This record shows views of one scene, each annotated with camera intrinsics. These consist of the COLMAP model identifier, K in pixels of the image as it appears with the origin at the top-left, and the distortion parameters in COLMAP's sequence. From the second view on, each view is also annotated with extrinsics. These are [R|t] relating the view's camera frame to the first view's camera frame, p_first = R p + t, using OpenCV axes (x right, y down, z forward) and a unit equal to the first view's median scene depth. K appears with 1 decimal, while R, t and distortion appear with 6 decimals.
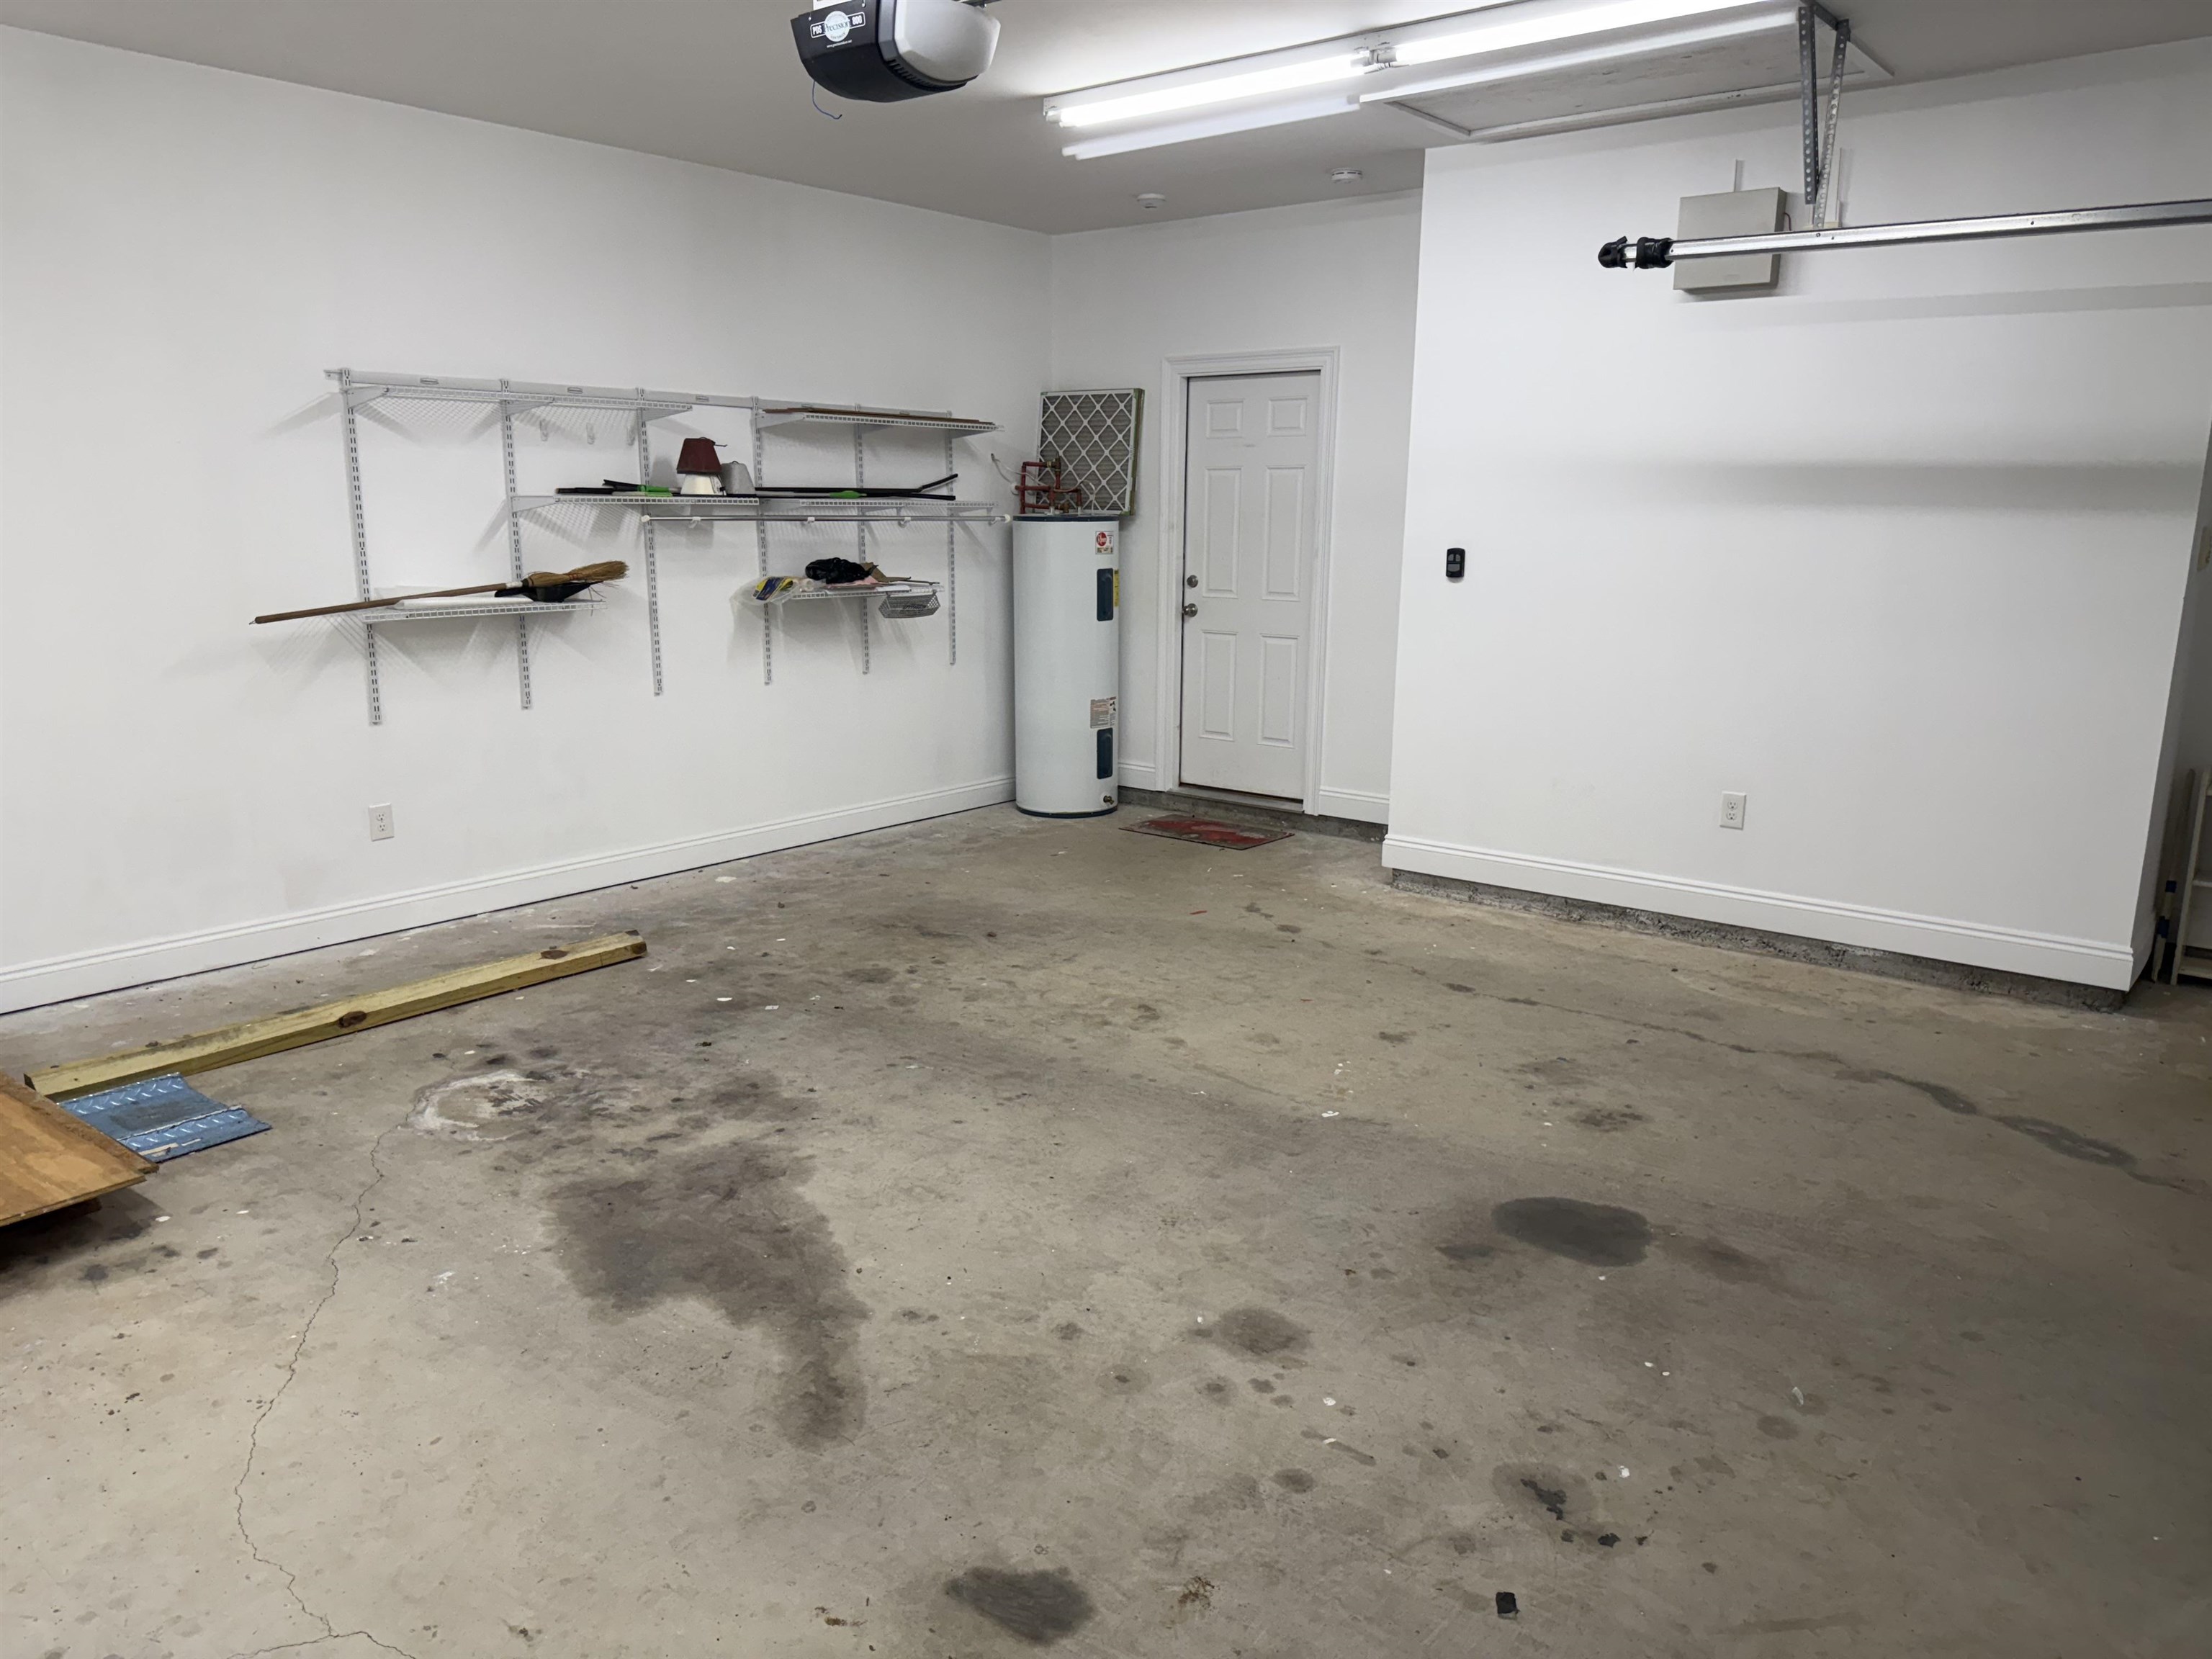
lens RADIAL K [[1567.5, 0, 1106.0], [0, 1567.5, 829.5], [0, 0, 1]] dist [0.189187, -0.385988]
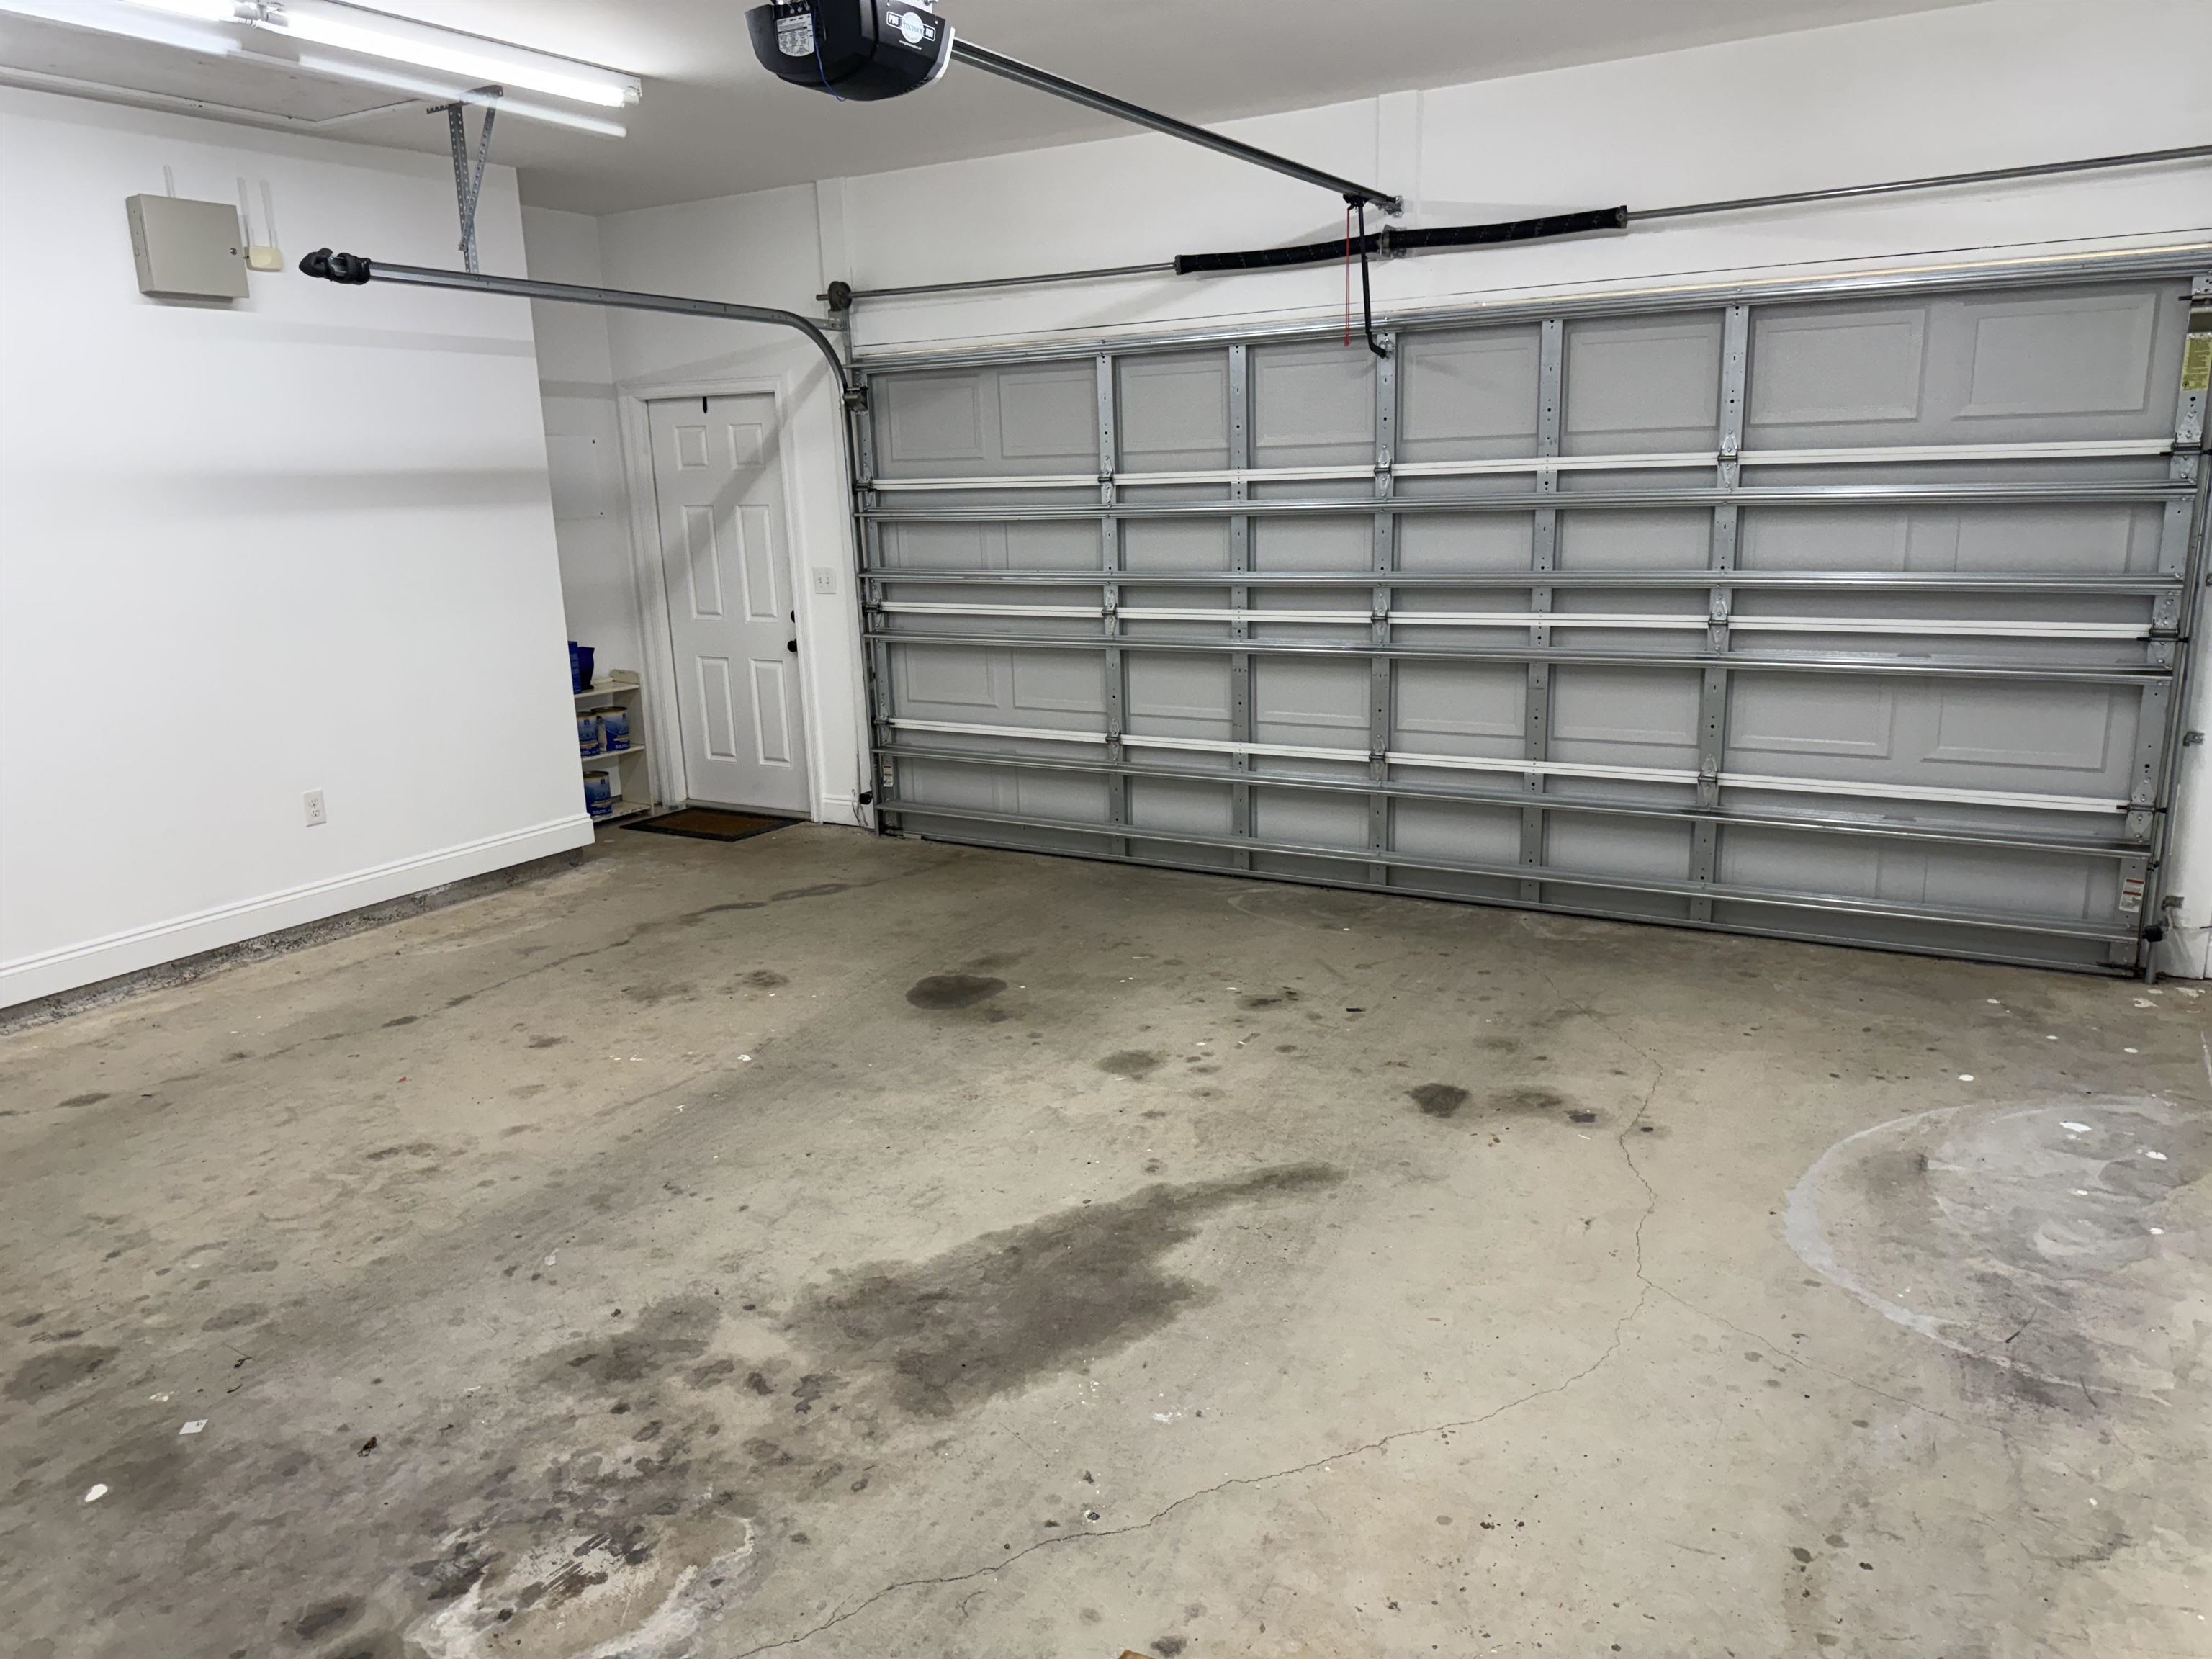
lens RADIAL K [[1551.5, 0, 1106.0], [0, 1551.5, 829.5], [0, 0, 1]] dist [0.115129, -0.168026]
pose [[-0.150986, -0.224355, 0.962740, -0.870044], [0.234475, 0.937984, 0.255358, -0.180476], [-0.960325, 0.264294, -0.089017, 0.774729]]
